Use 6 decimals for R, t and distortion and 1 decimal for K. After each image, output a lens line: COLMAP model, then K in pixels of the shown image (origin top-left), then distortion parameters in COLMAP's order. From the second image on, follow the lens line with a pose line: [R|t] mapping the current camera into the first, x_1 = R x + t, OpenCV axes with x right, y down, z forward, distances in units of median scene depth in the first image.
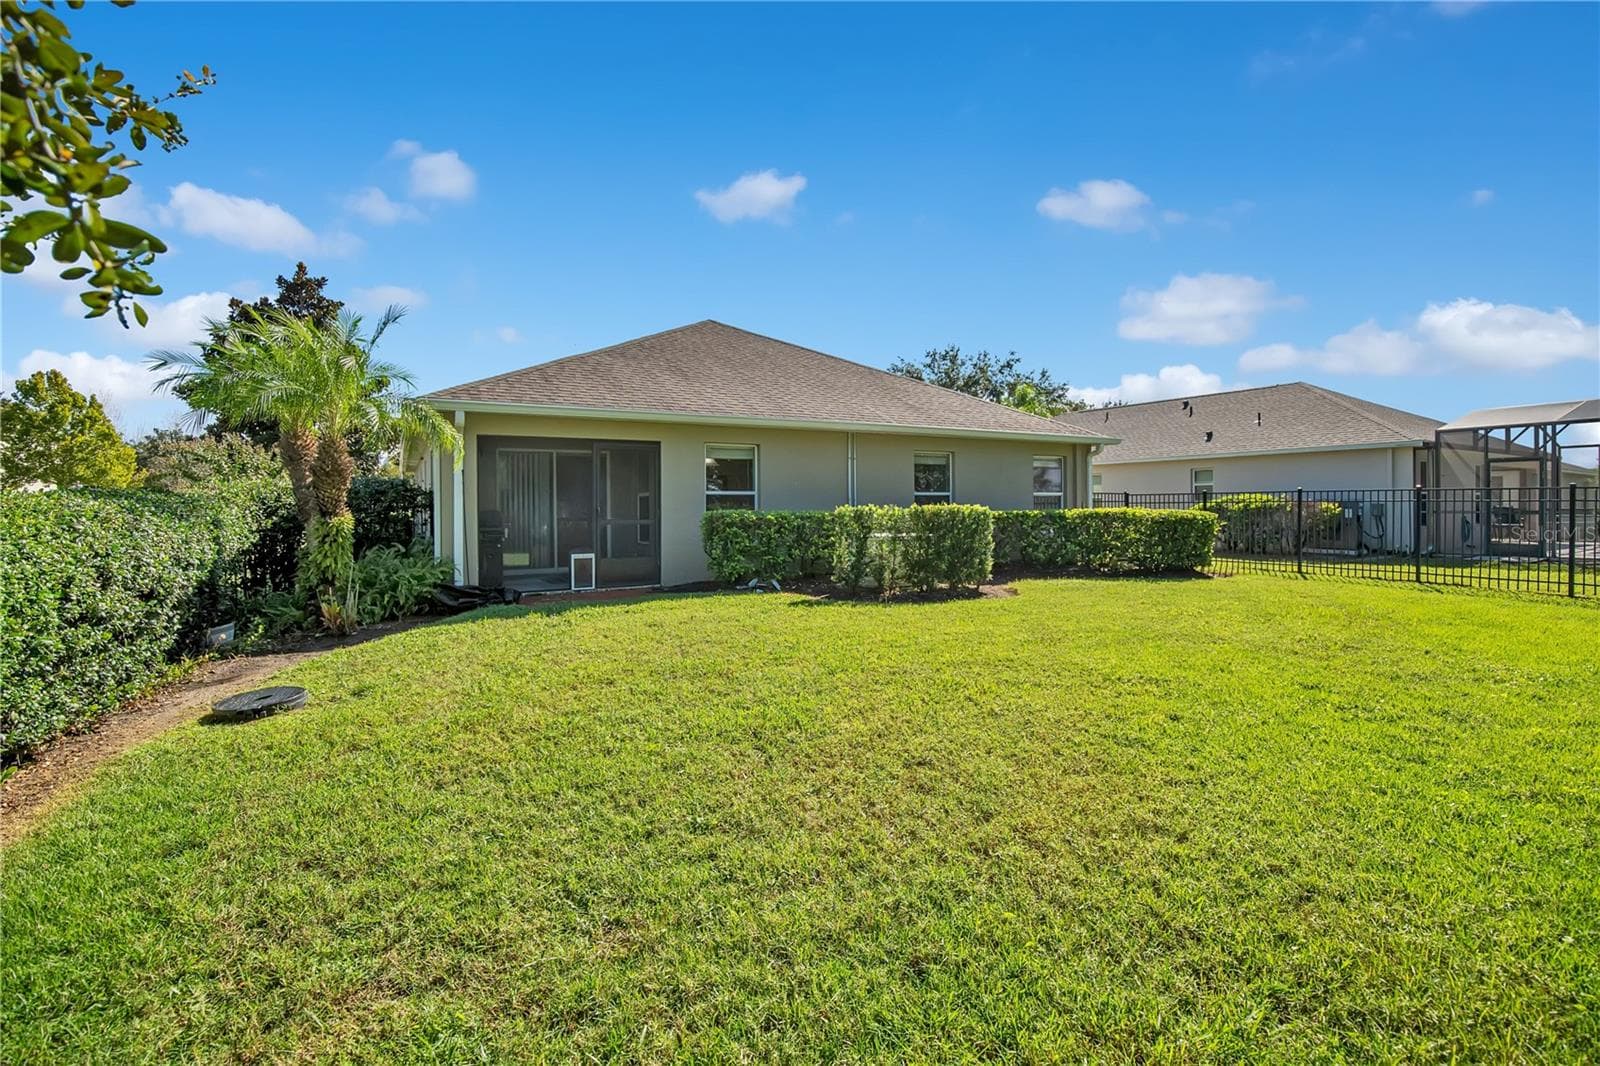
lens RADIAL K [[830.2, 0, 796.9], [0, 830.2, 531.6], [0, 0, 1]] dist [-0.003847, -0.000126]
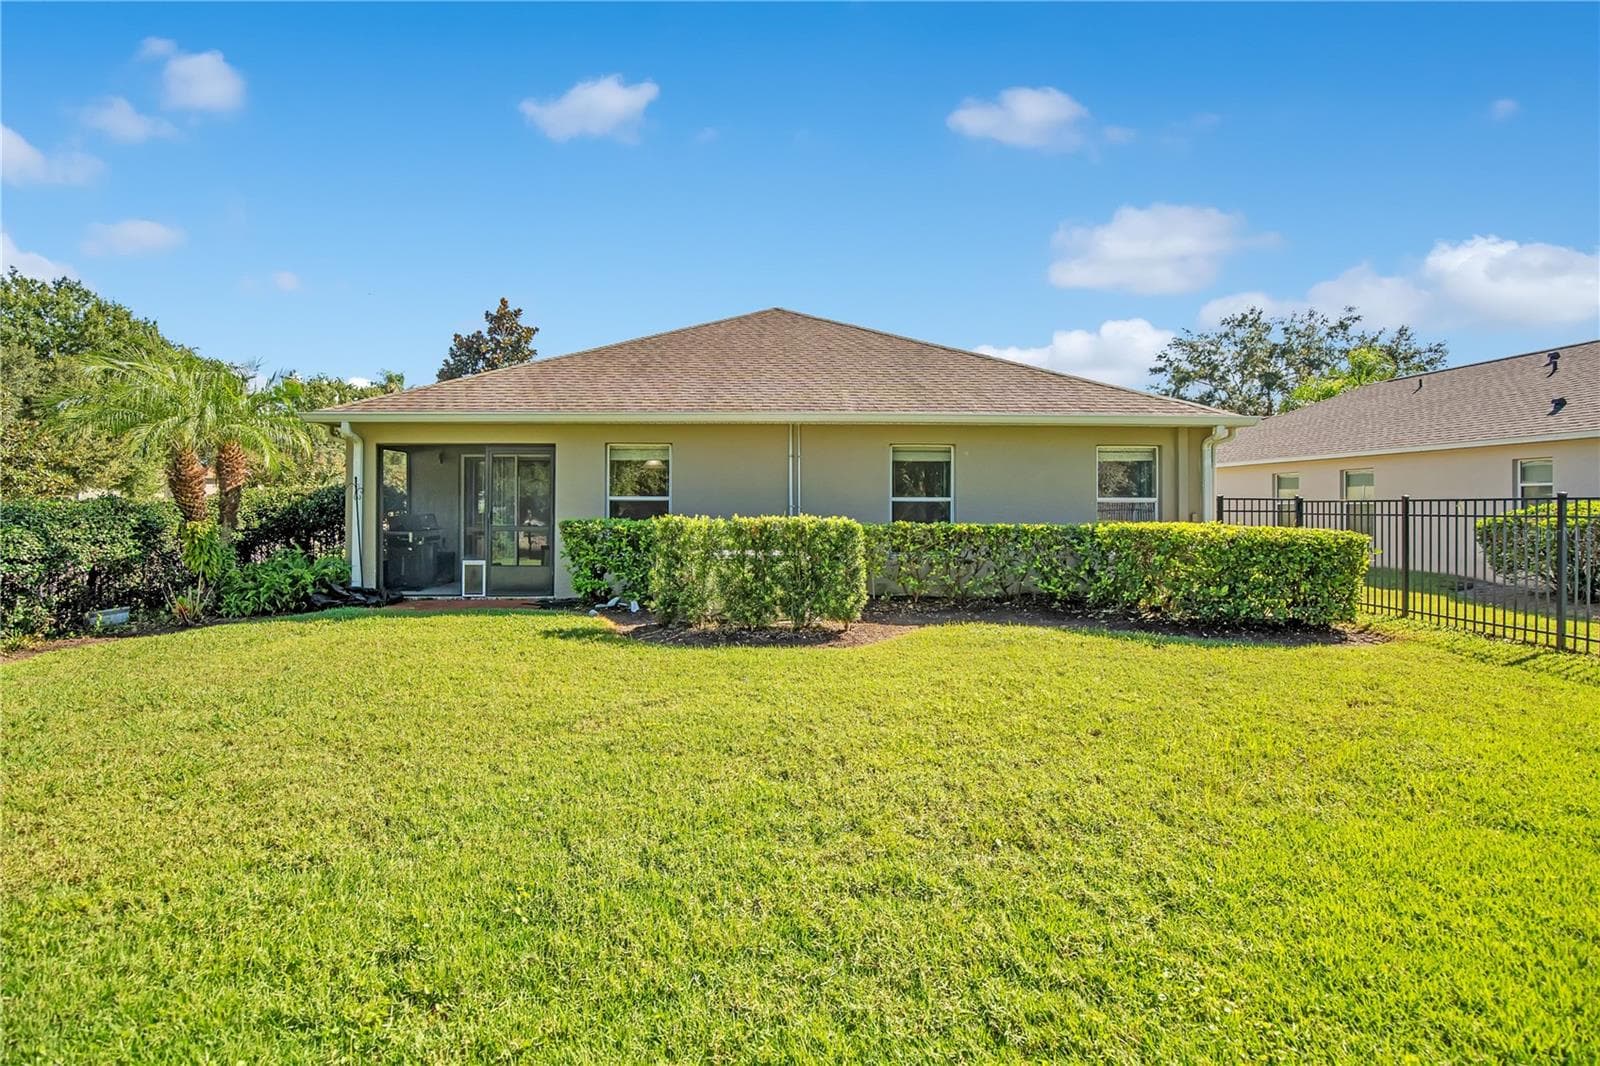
lens RADIAL K [[830.2, 0, 796.9], [0, 830.2, 531.6], [0, 0, 1]] dist [-0.003847, -0.000126]
pose [[0.859929, 0.023920, -0.509853, 0.541703], [-0.027443, 0.999623, 0.000612, -0.017769], [0.509675, 0.013466, 0.860262, 0.340859]]
